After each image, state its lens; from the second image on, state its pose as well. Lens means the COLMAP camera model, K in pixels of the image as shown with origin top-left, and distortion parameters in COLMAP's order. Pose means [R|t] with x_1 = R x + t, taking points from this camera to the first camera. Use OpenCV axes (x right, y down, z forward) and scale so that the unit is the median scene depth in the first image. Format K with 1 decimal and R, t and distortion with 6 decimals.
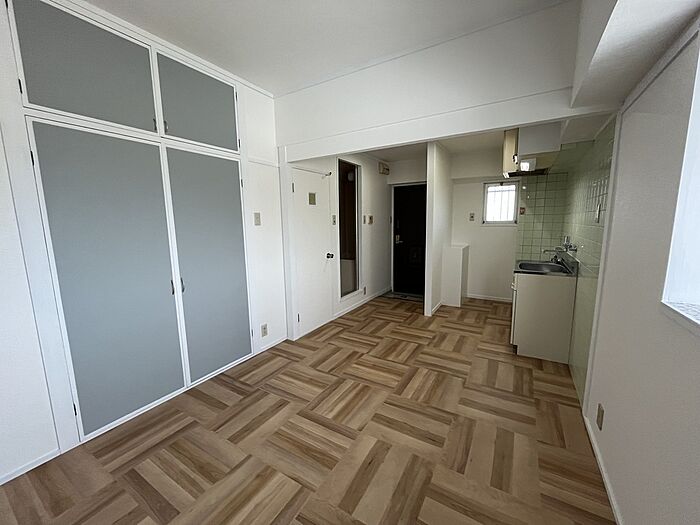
lens RADIAL K [[282.2, 0, 348.8], [0, 282.2, 262.8], [0, 0, 1]] dist [-0.002369, -0.000431]
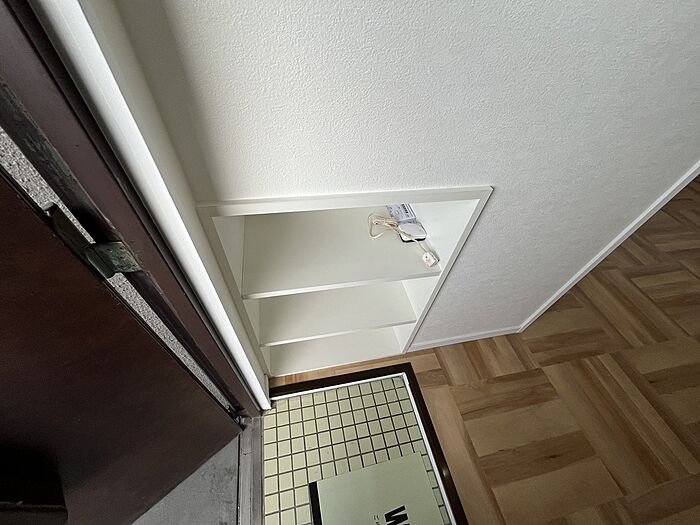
lens RADIAL K [[282.2, 0, 349.7], [0, 282.2, 262.9], [0, 0, 1]] dist [-0.002369, -0.000431]
pose [[-0.684473, -0.573348, 0.450298, 0.447614], [0.040921, 0.586472, 0.808935, -0.247823], [-0.727889, 0.572121, -0.377962, 1.814478]]
